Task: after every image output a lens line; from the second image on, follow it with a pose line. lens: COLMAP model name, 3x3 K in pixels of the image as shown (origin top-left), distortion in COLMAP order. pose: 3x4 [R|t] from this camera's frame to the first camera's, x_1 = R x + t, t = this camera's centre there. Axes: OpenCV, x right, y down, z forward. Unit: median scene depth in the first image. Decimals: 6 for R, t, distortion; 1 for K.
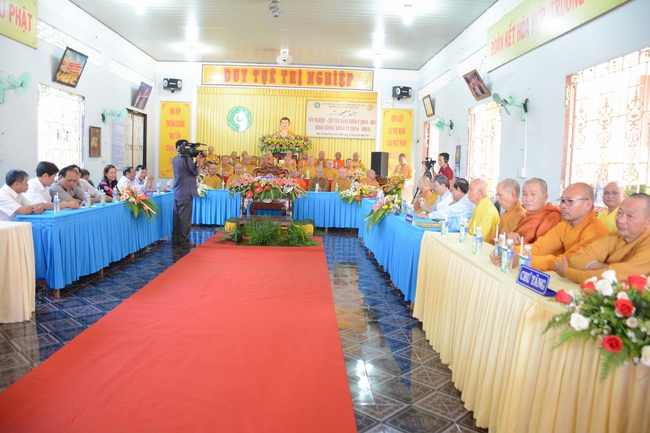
lens RADIAL K [[504.6, 0, 322.1], [0, 504.6, 218.7], [0, 0, 1]] dist [-0.156849, 0.103149]
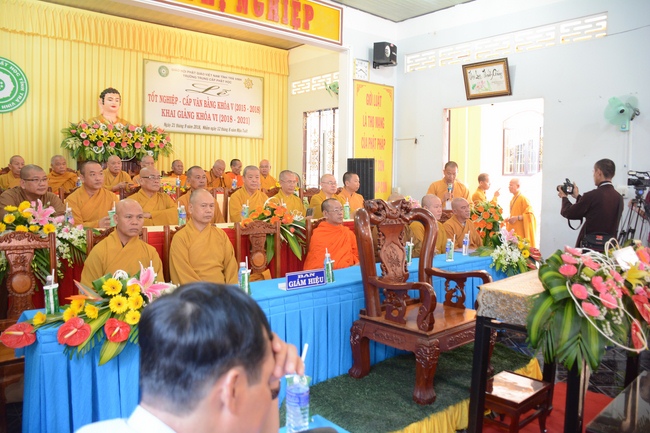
lens RADIAL K [[504.6, 0, 321.1], [0, 504.6, 213.3], [0, 0, 1]] dist [-0.156849, 0.103149]
pose [[0.774639, -0.062265, 0.629331, -0.273089], [0.079309, 0.996850, 0.001005, -0.080837], [-0.627411, 0.049133, 0.777137, 0.627333]]
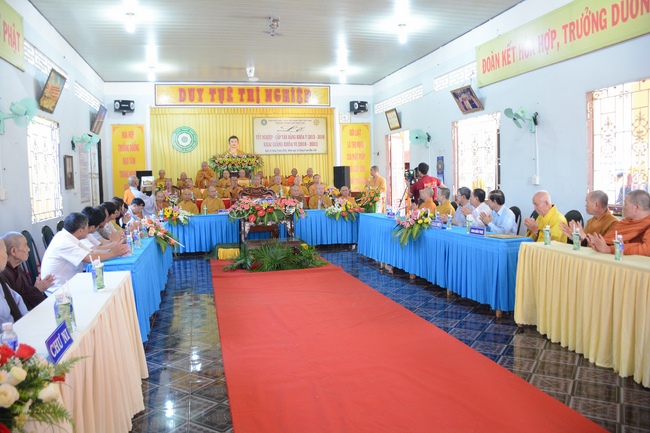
lens RADIAL K [[504.6, 0, 322.2], [0, 504.6, 215.9], [0, 0, 1]] dist [-0.156849, 0.103149]
pose [[0.975568, -0.073436, 0.207062, -0.146024], [0.079550, 0.996602, -0.021347, -0.014867], [-0.204791, 0.037297, 0.978095, 0.018370]]
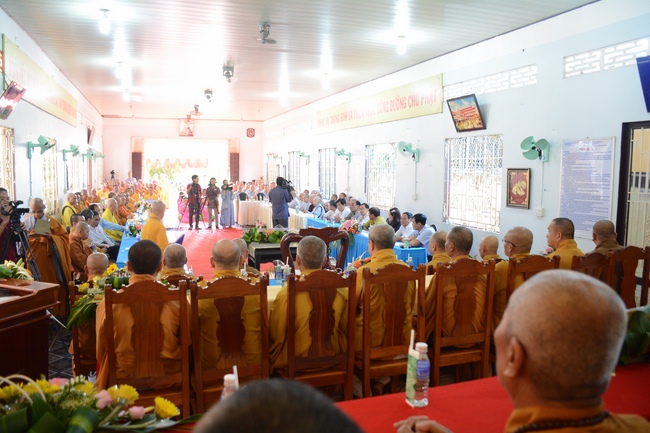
lens RADIAL K [[504.6, 0, 330.6], [0, 504.6, 216.9], [0, 0, 1]] dist [-0.156849, 0.103149]
pose [[-0.946781, -0.020451, -0.321227, 0.043013], [-0.083213, 0.979605, 0.182894, -0.168090], [0.310936, 0.199891, -0.929173, 1.197310]]
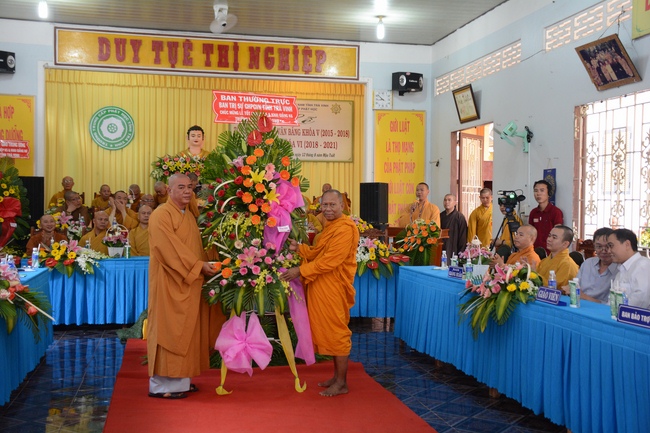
lens RADIAL K [[786.5, 0, 320.7], [0, 786.5, 214.6], [0, 0, 1]] dist [0.109630, 0.000000]
pose [[0.984561, -0.025481, 0.173177, -0.114067], [0.040680, 0.995568, -0.084793, -0.019448], [-0.170249, 0.090529, 0.981234, 0.100997]]
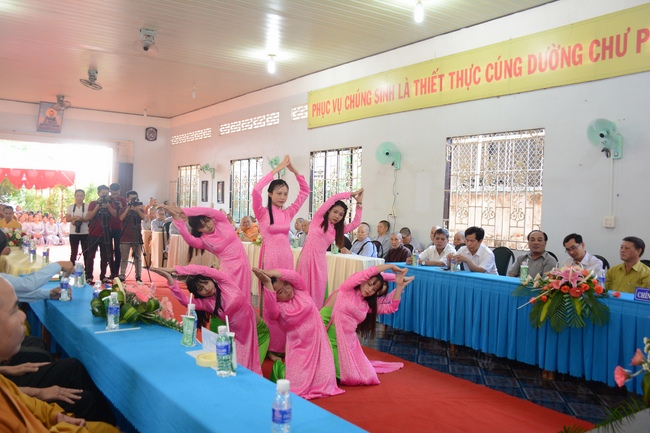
lens RADIAL K [[573.3, 0, 329.7], [0, 573.3, 211.8], [0, 0, 1]] dist [-0.001358, 0.024873]
pose [[-0.830166, -0.044396, -0.555746, 0.144732], [-0.109098, 0.990489, 0.083844, -0.089064], [0.546738, 0.130235, -0.827113, 0.777265]]
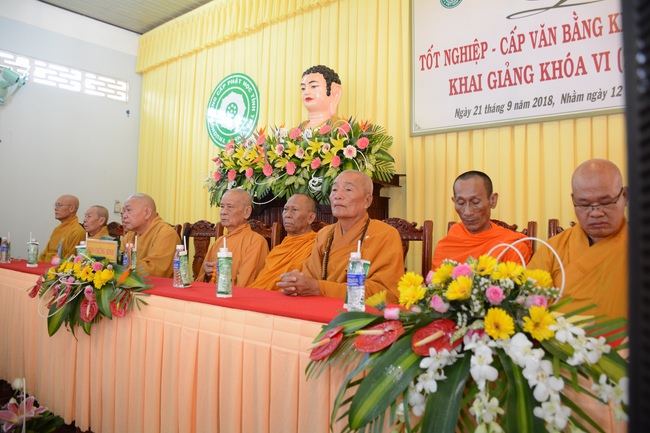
lens RADIAL K [[504.6, 0, 323.9], [0, 504.6, 211.9], [0, 0, 1]] dist [-0.156849, 0.103149]
pose [[0.766240, -0.054922, -0.640203, 0.105274], [-0.049788, 0.988270, -0.144372, -0.115802], [0.640622, 0.142498, 0.754518, 1.013589]]
